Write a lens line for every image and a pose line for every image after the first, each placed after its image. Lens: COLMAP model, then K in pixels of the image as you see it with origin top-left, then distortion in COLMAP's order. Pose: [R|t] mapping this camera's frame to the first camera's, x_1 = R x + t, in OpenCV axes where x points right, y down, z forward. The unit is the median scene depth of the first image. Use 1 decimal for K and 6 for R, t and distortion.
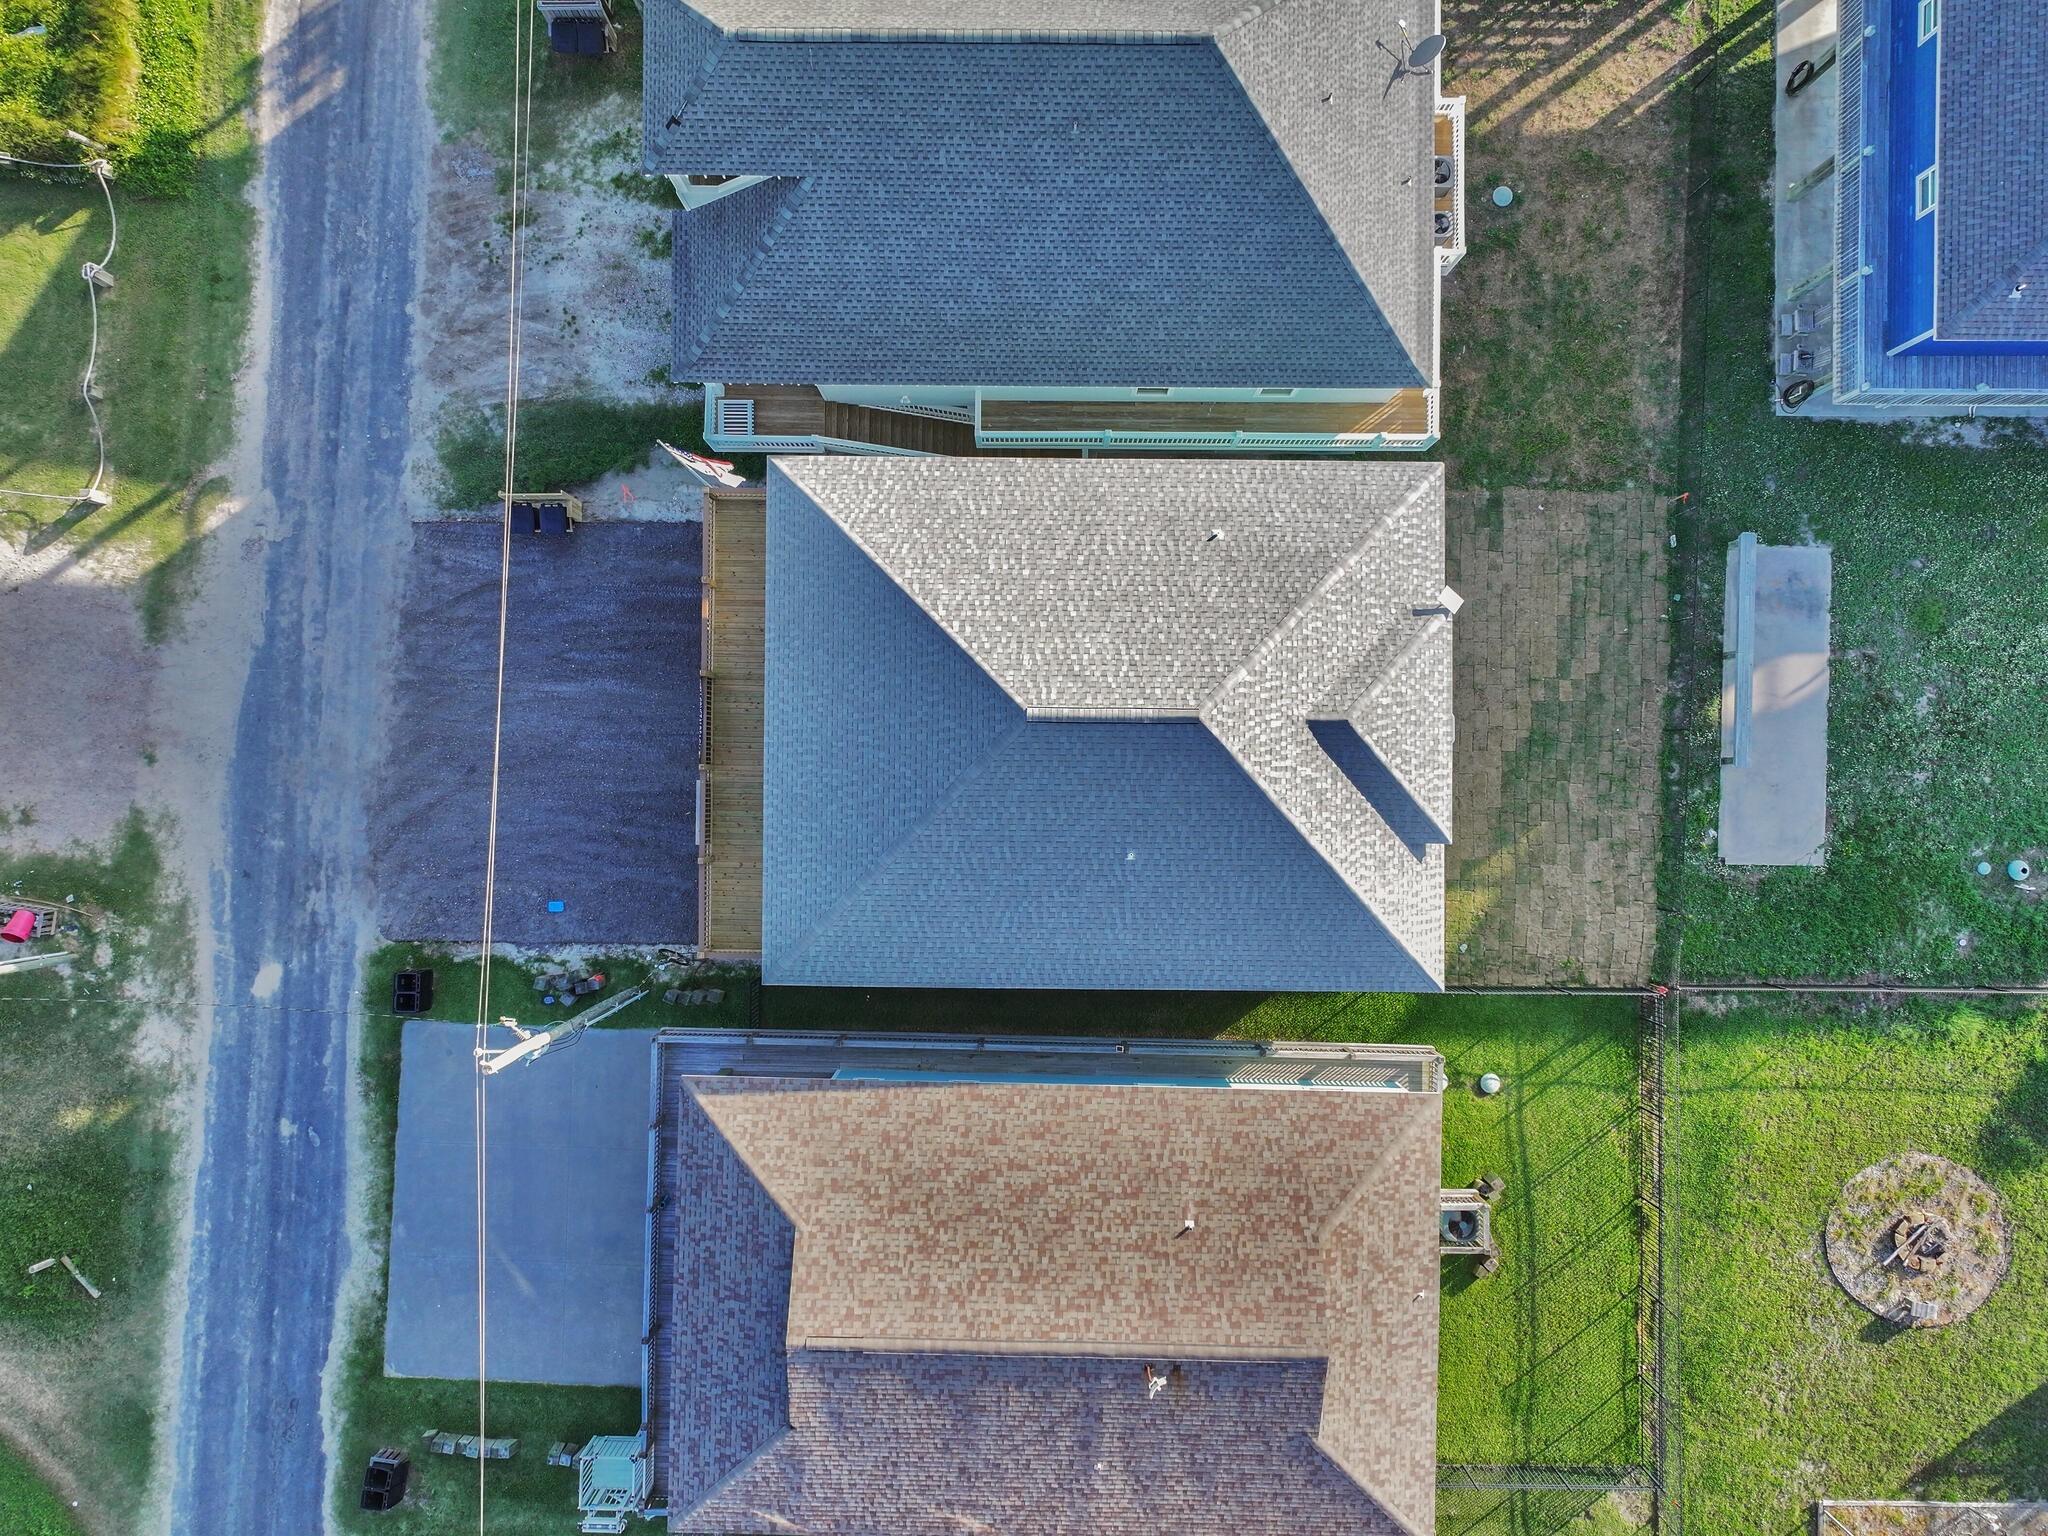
lens RADIAL K [[1436.6, 0, 1028.2], [0, 1436.6, 760.9], [0, 0, 1]] dist [0.001758, 0.014000]
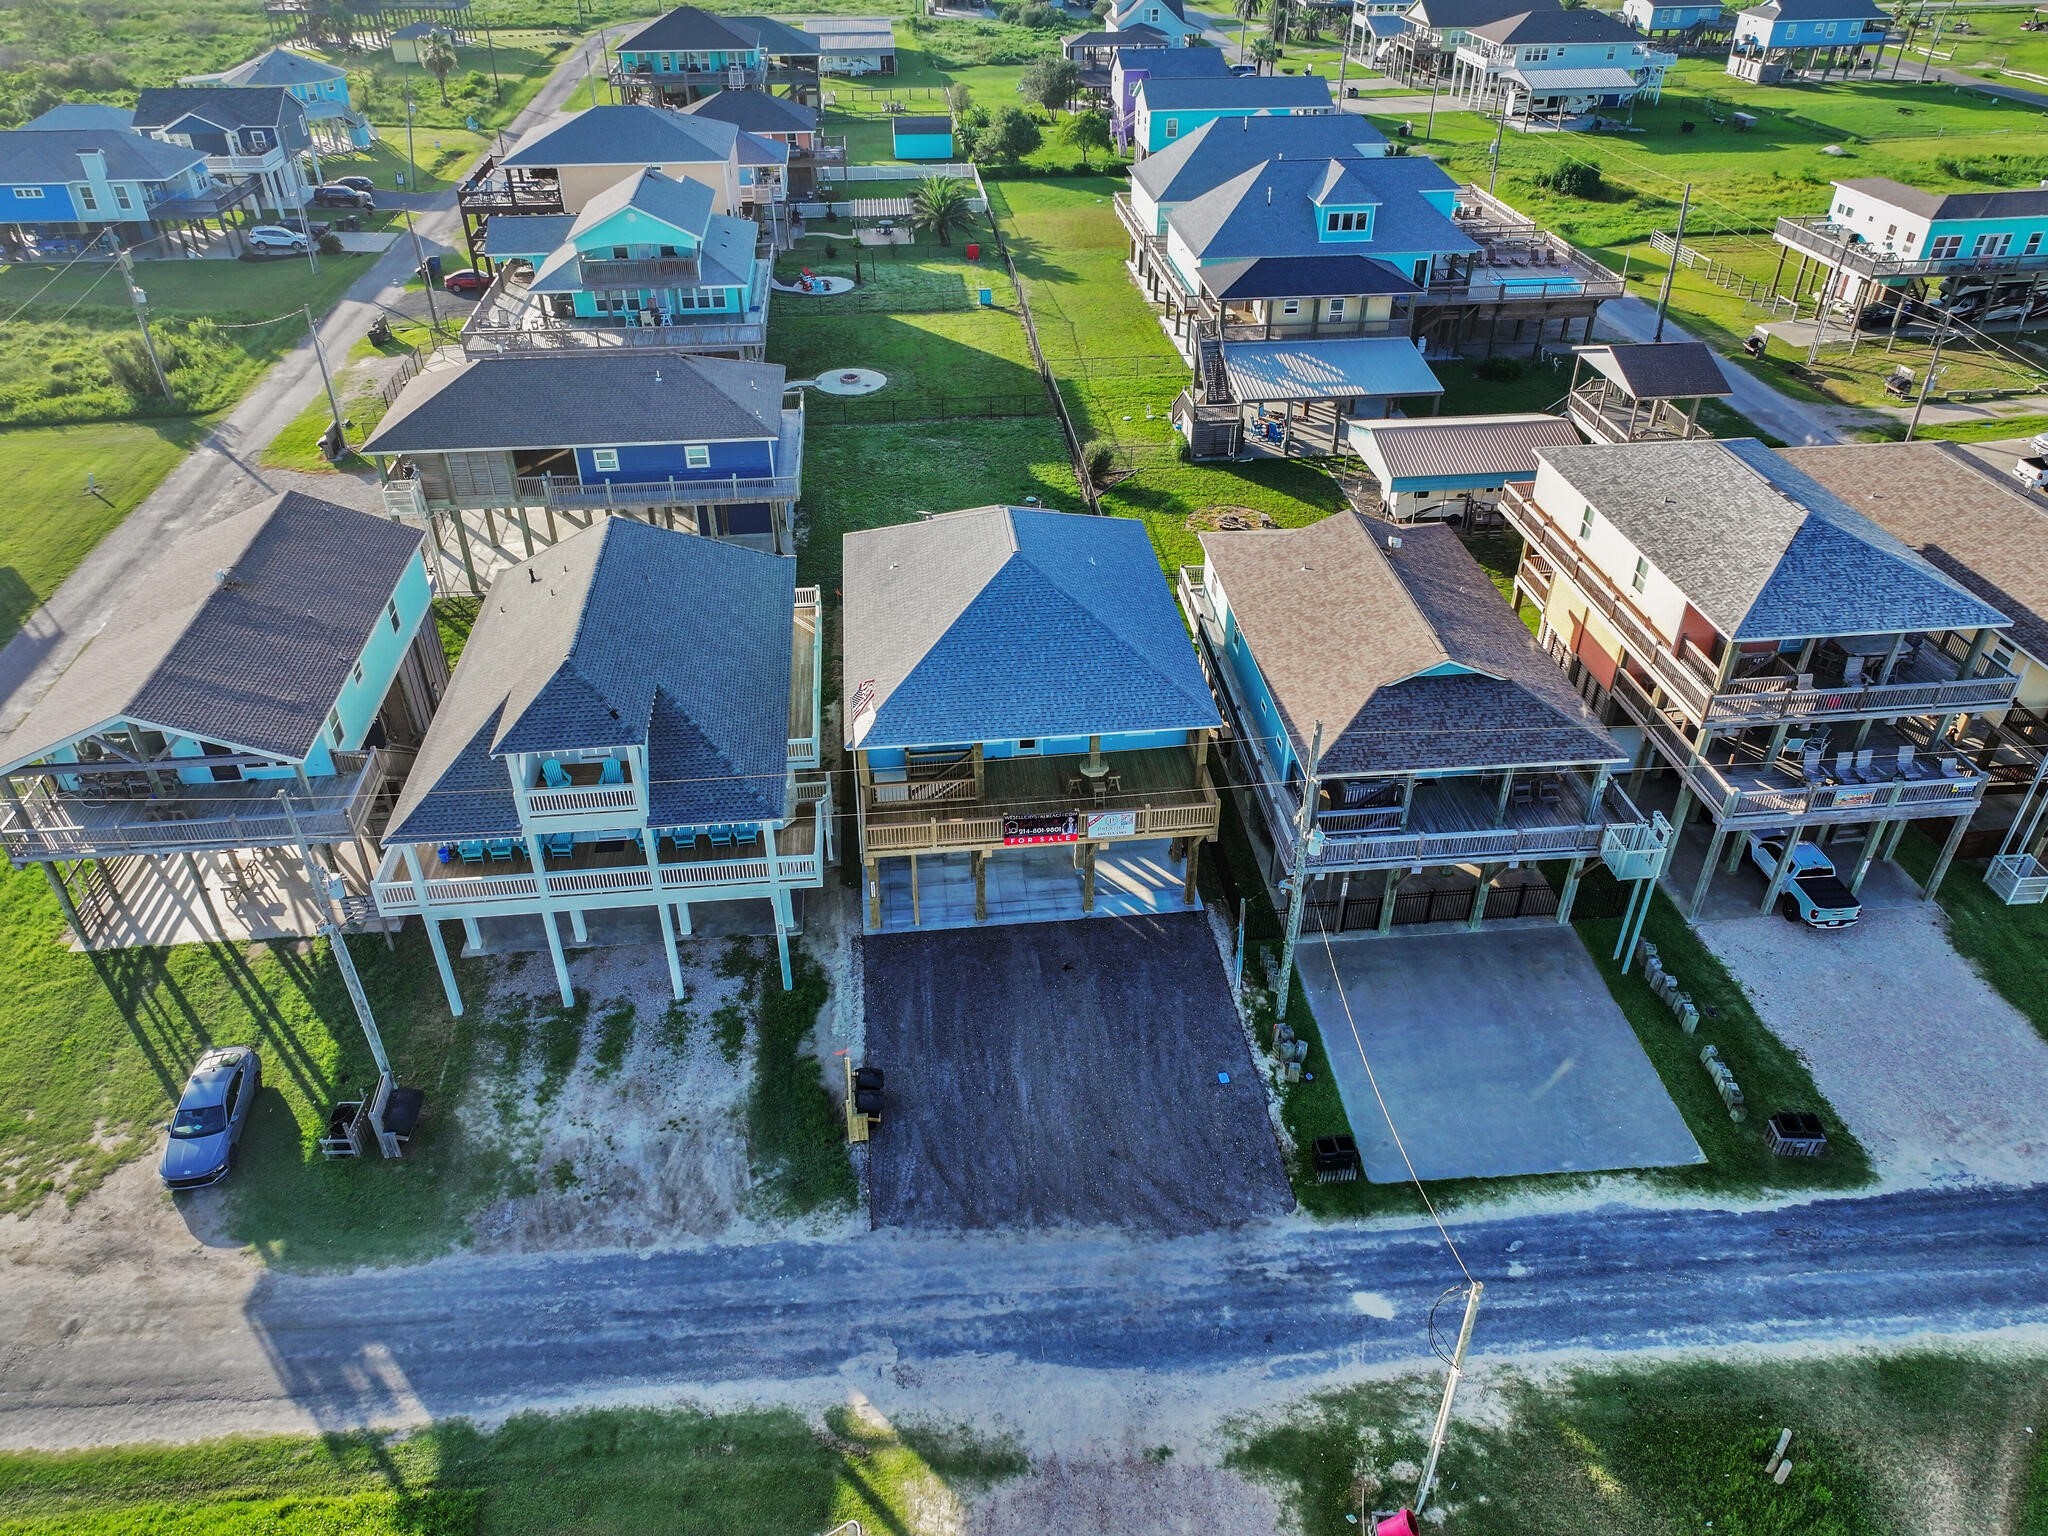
lens RADIAL K [[1436.6, 0, 1028.2], [0, 1436.6, 760.9], [0, 0, 1]] dist [0.001758, 0.014000]
pose [[-0.119565, -0.561440, 0.818834, -1.063376], [0.992679, -0.053374, 0.108354, -0.150107], [-0.017130, 0.825795, 0.563711, 0.191822]]
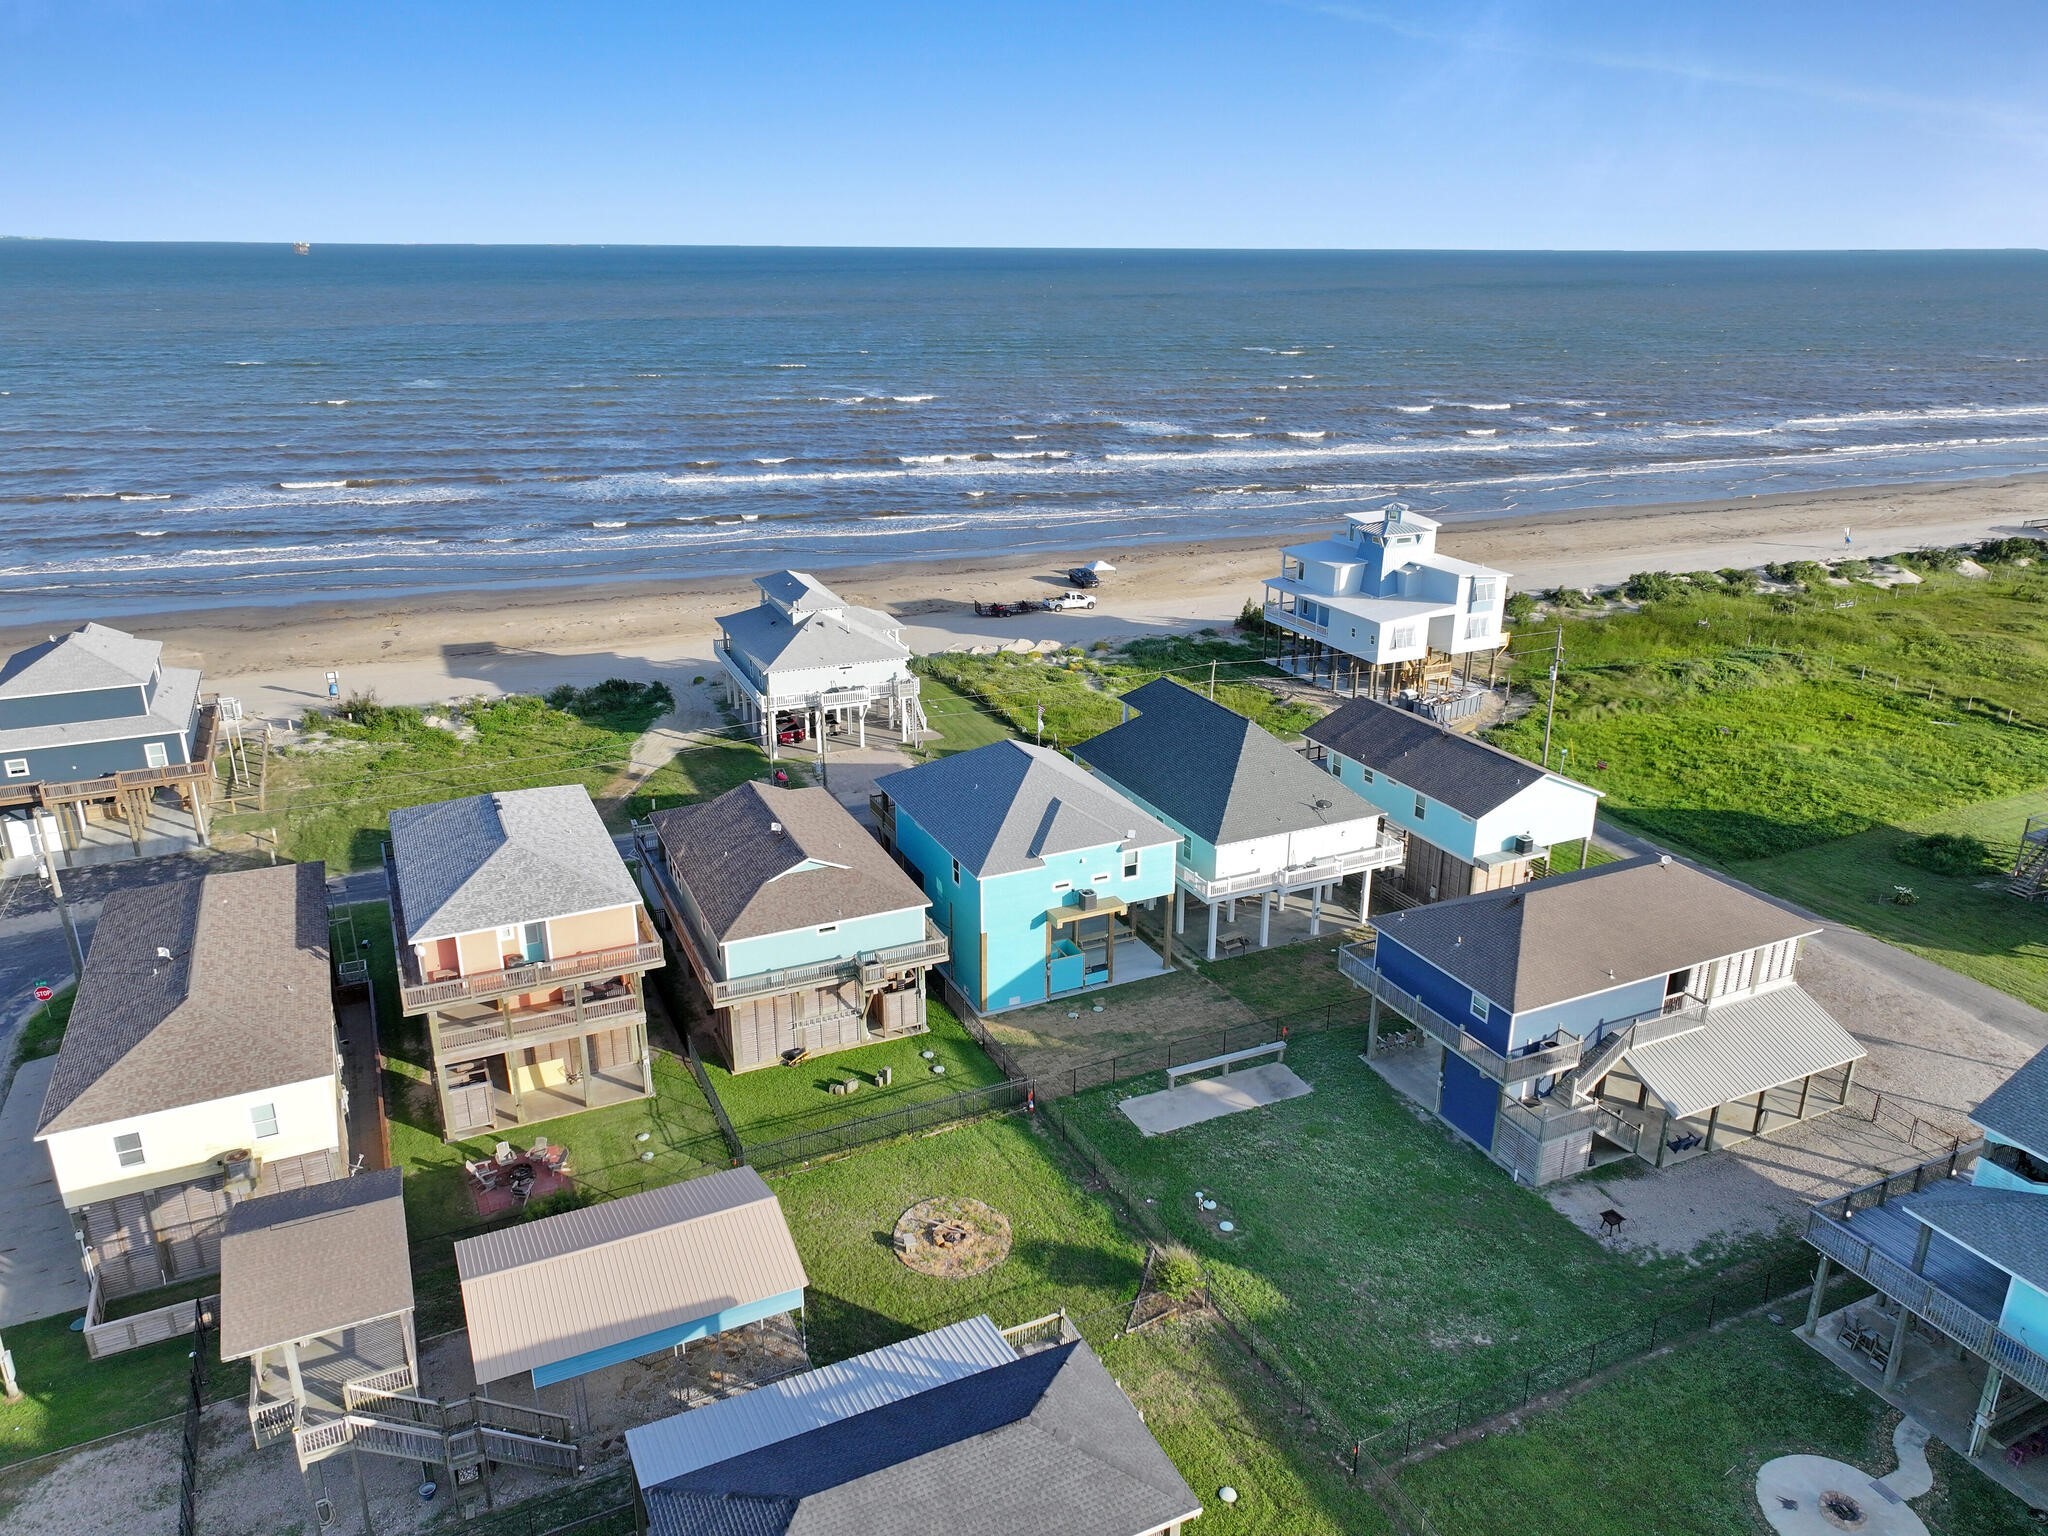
lens RADIAL K [[1436.6, 0, 1028.2], [0, 1436.6, 760.9], [0, 0, 1]] dist [0.001758, 0.014000]
pose [[0.439022, 0.300957, -0.846572, 1.688098], [-0.898388, 0.160266, -0.408918, 0.759307], [0.012610, 0.940074, 0.340737, 0.071526]]
